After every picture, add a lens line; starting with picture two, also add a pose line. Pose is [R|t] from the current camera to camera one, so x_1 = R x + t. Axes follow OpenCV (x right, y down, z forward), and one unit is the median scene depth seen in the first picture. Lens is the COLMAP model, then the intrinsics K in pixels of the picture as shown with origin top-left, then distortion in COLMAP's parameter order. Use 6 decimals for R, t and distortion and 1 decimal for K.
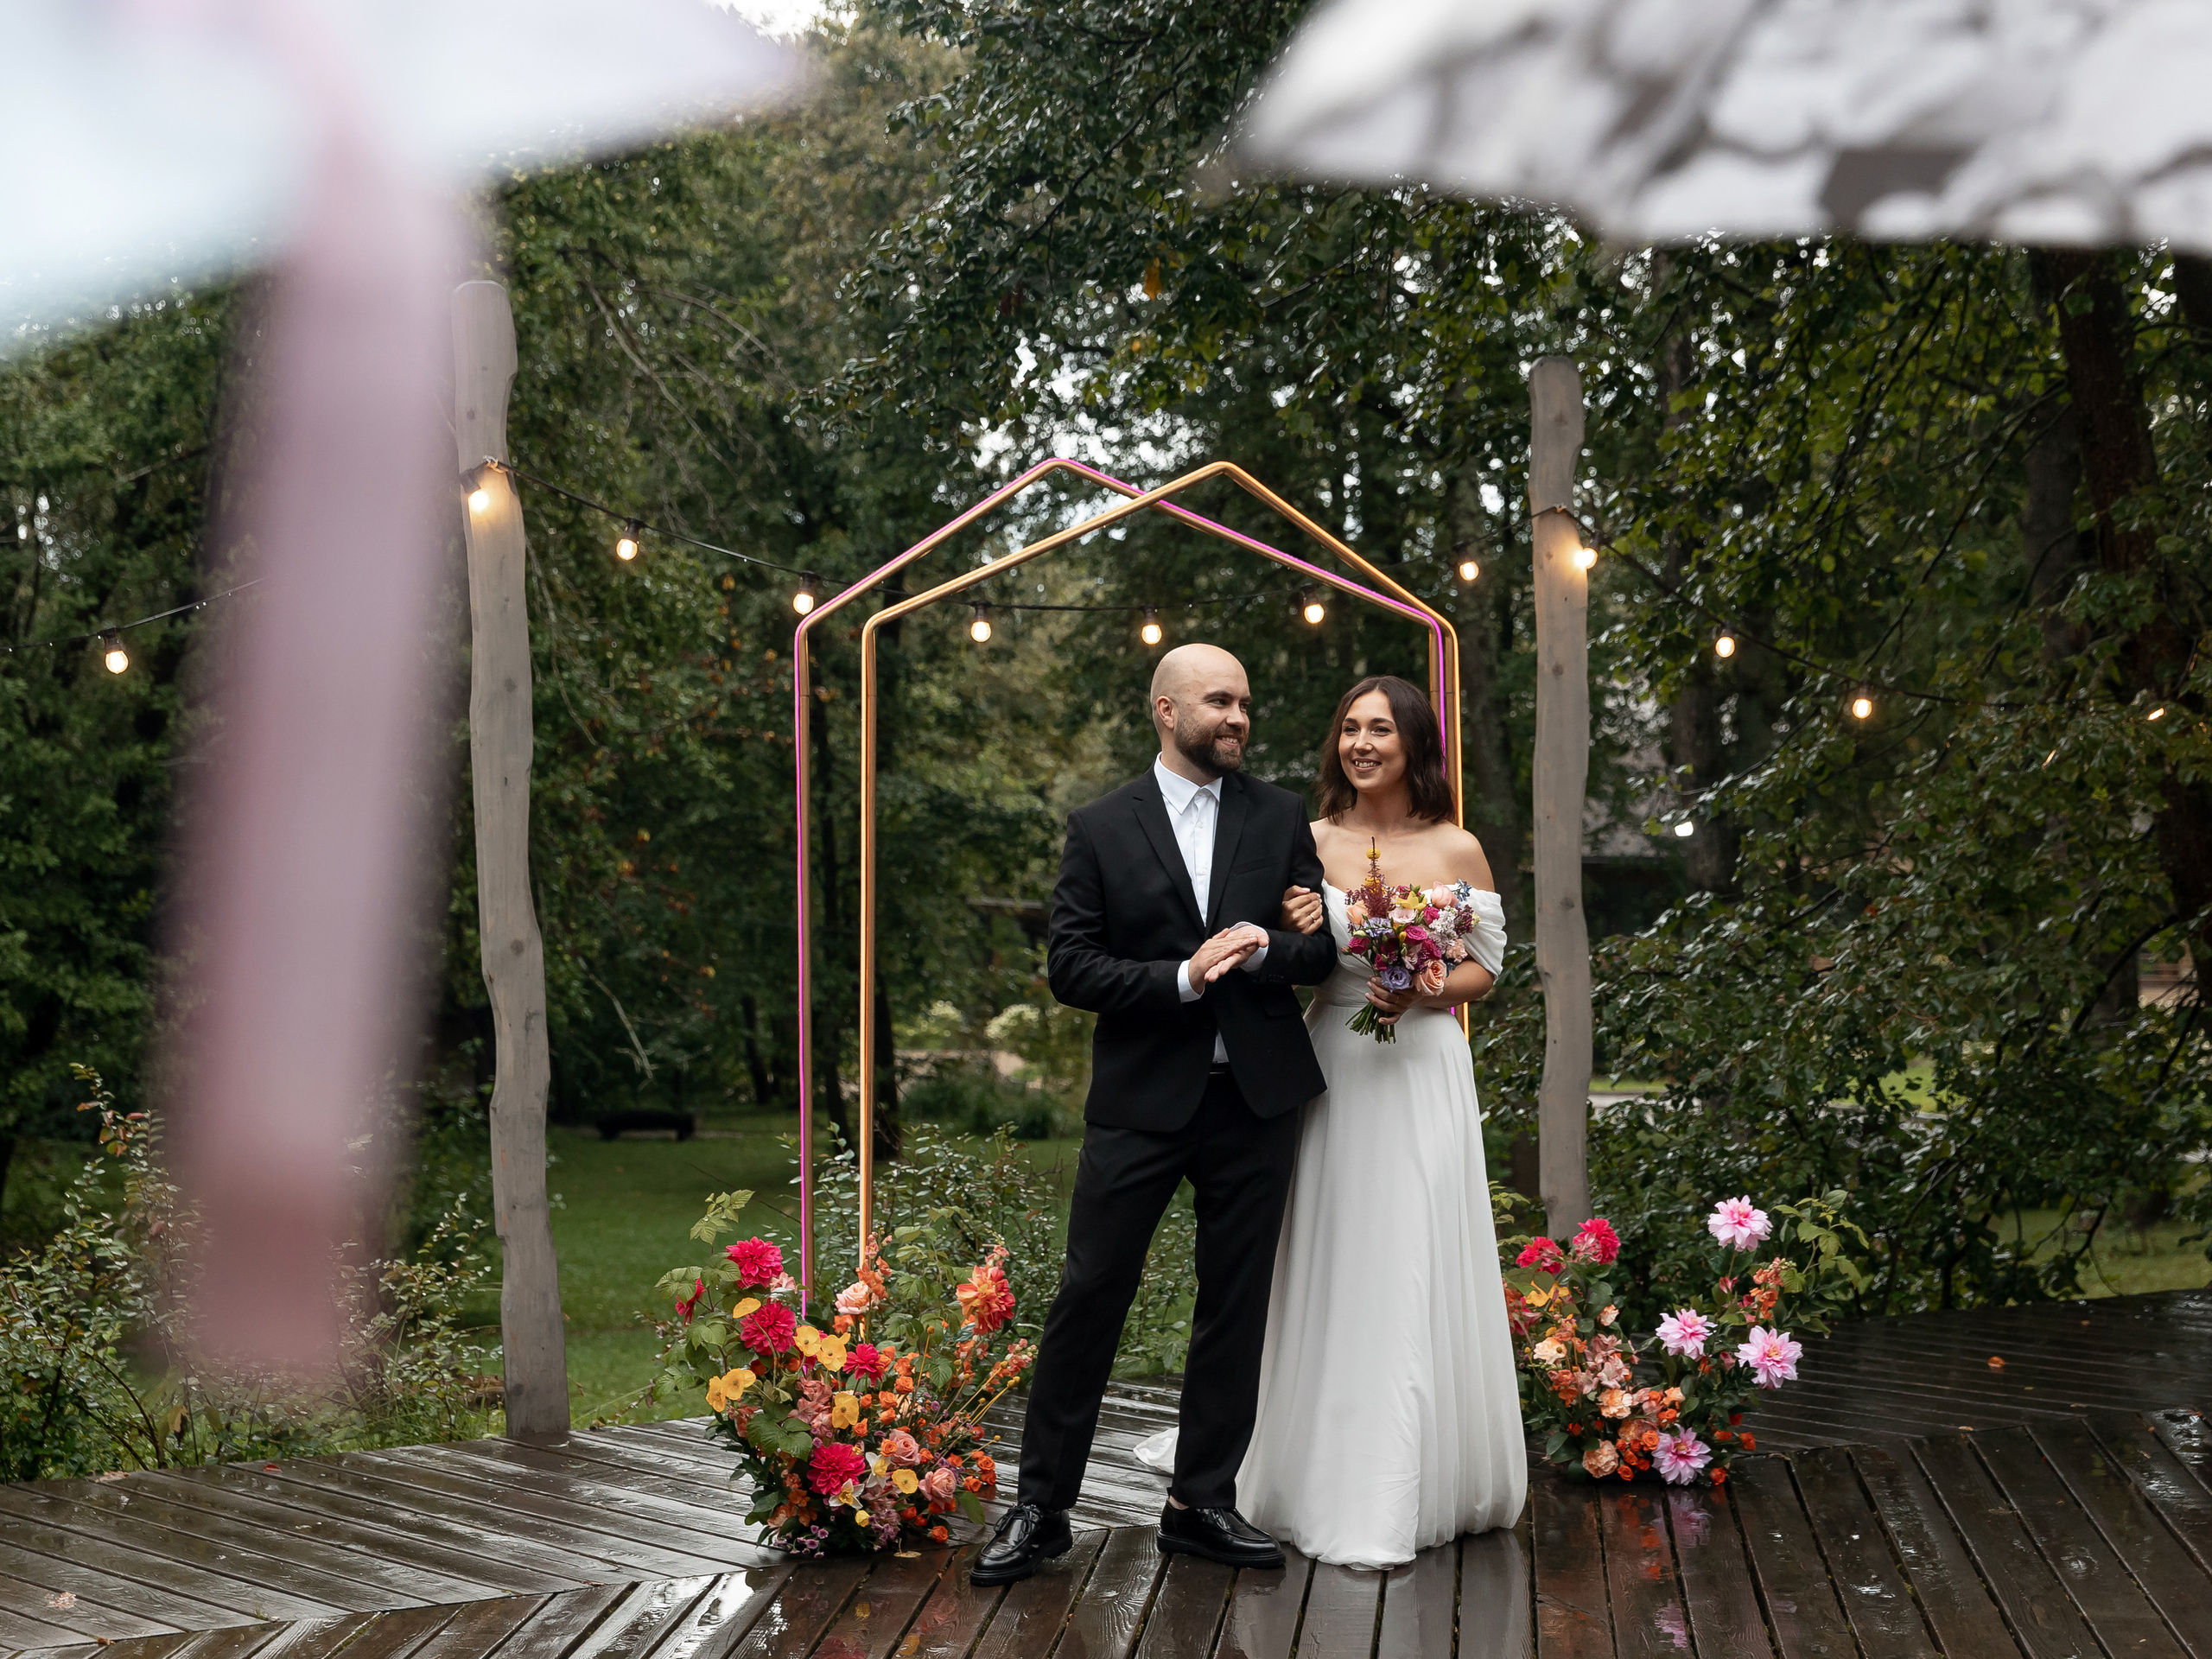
lens RADIAL K [[3924.4, 0, 1138.3], [0, 3924.4, 764.8], [0, 0, 1]] dist [0.012396, 0.000000]
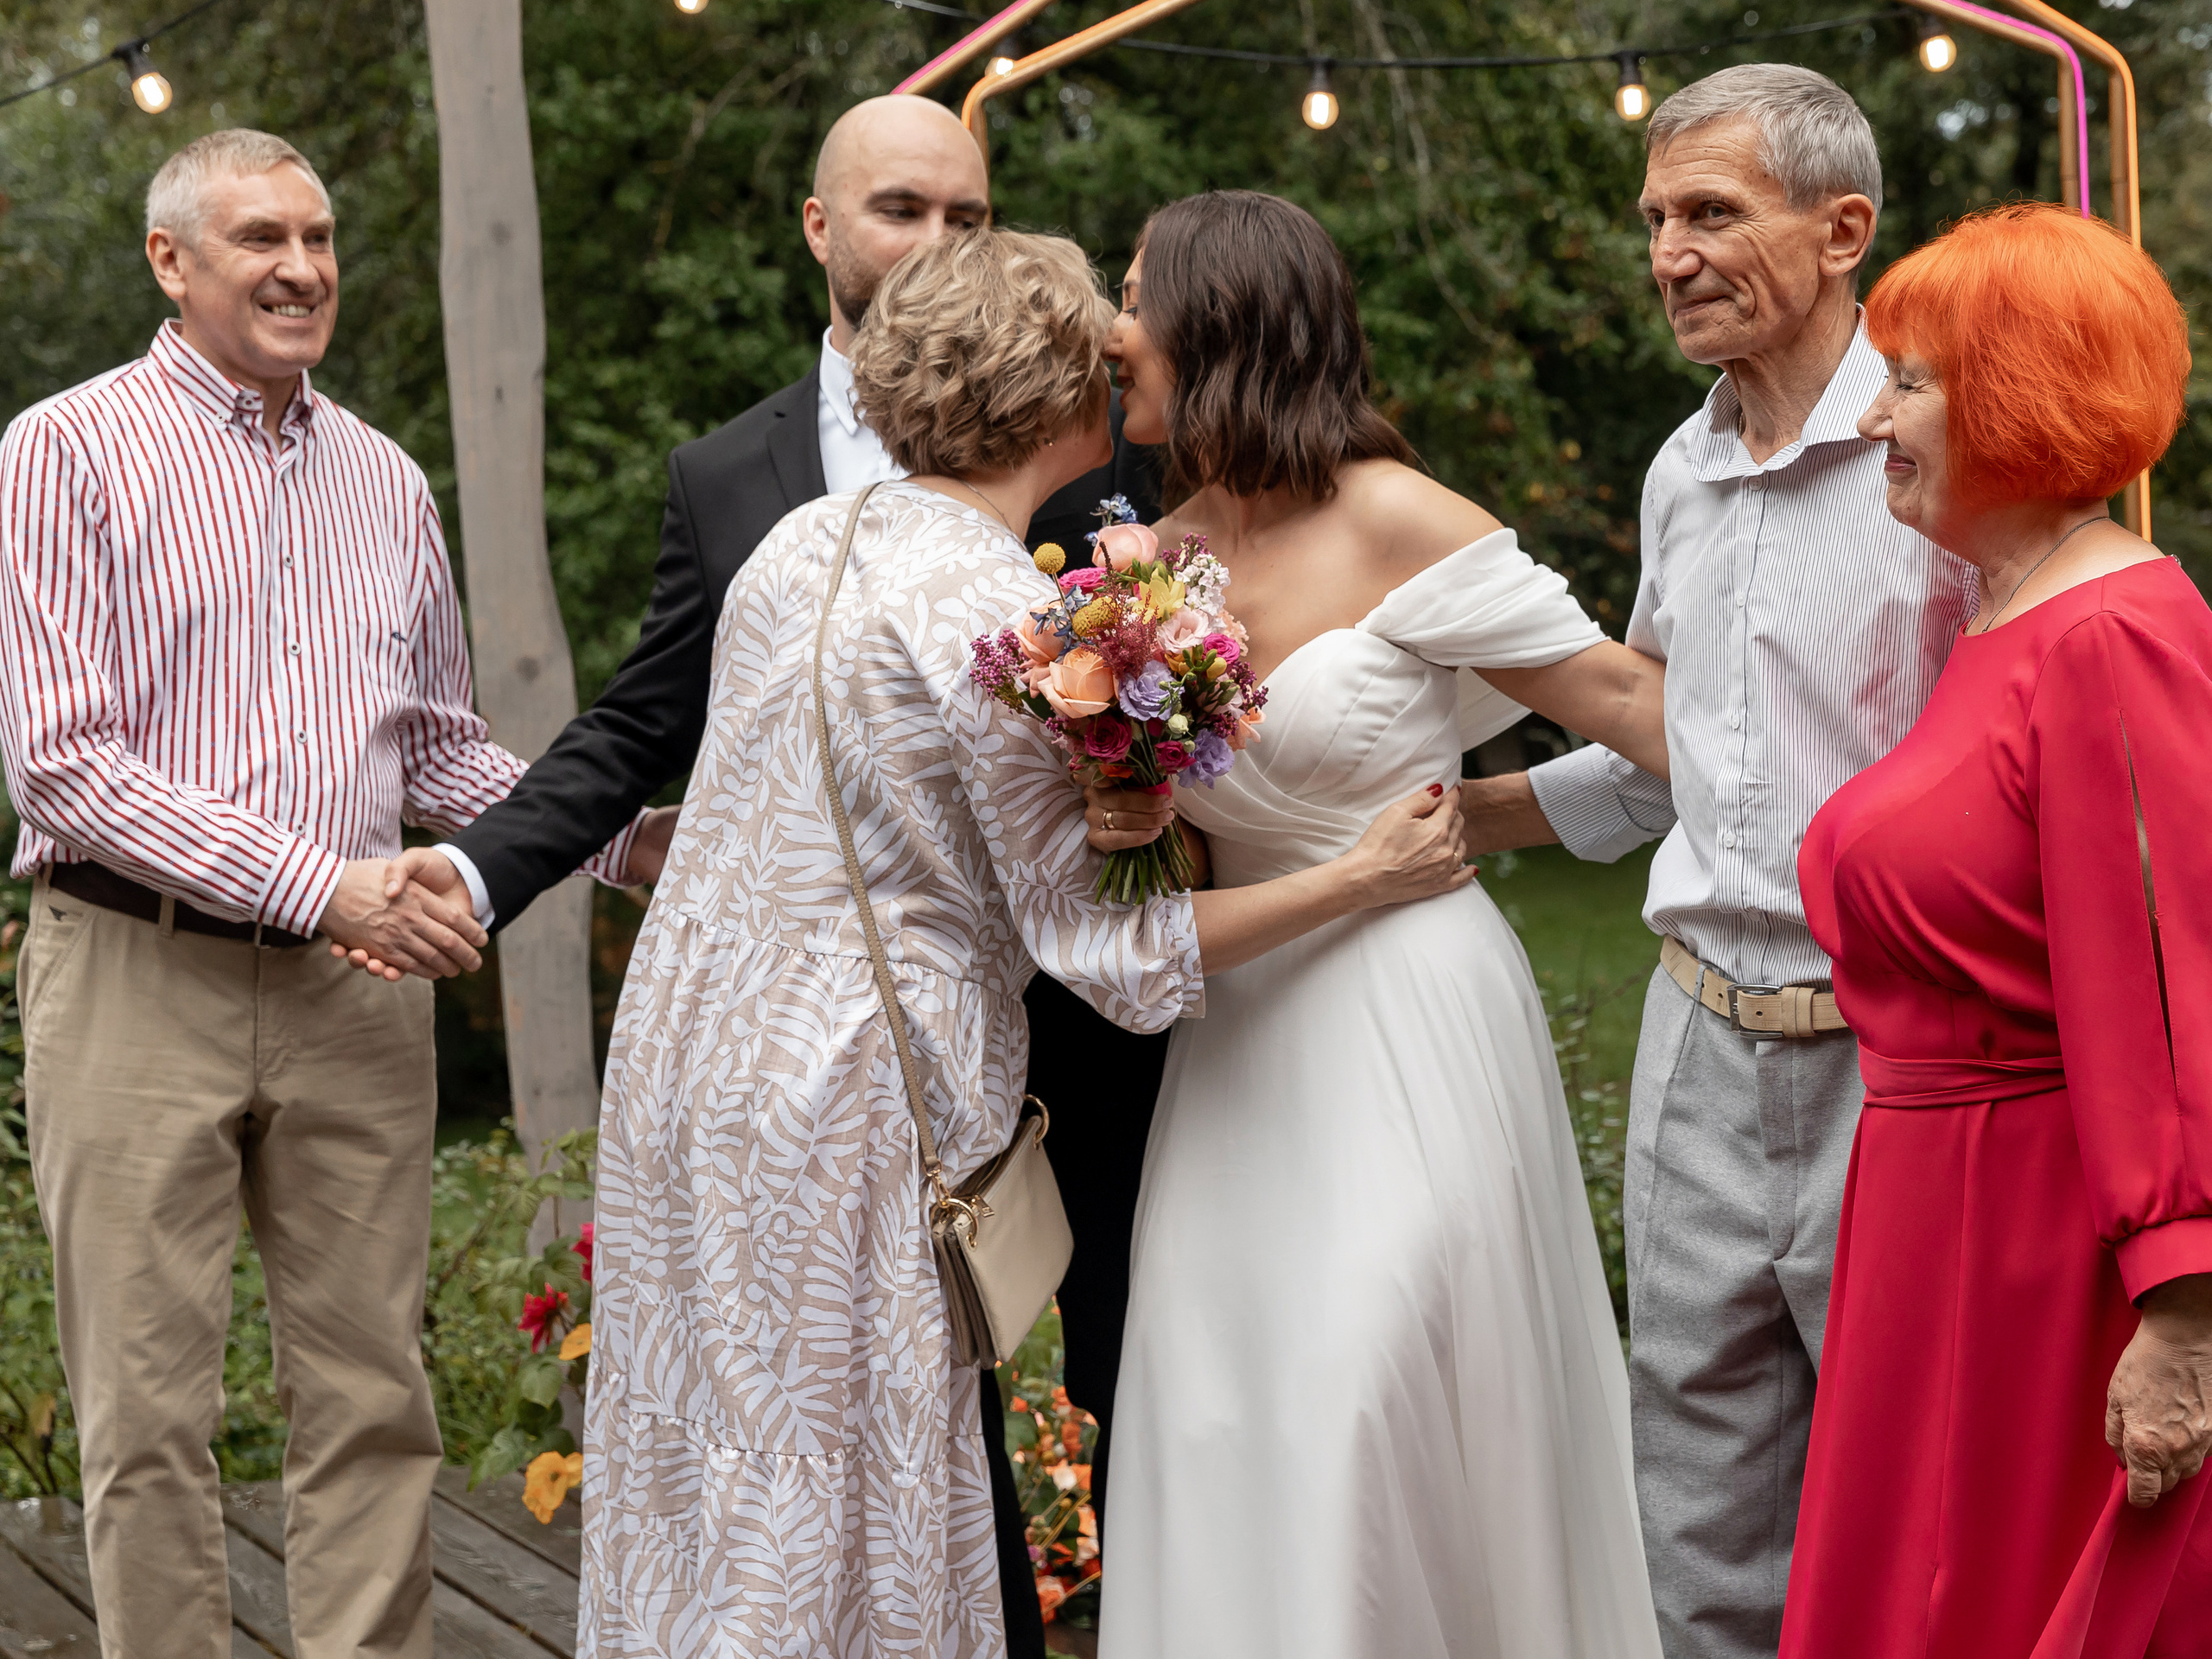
lens RADIAL K [[4491.8, 0, 1128.6], [0, 4491.8, 826.4], [0, 0, 1]] dist [0.004175, 0.000000]
pose [[0.953085, 0.000072, -0.302703, 0.150033], [0.031290, 0.994620, 0.098755, 0.005413], [0.301081, -0.103593, 0.947955, 0.392688]]
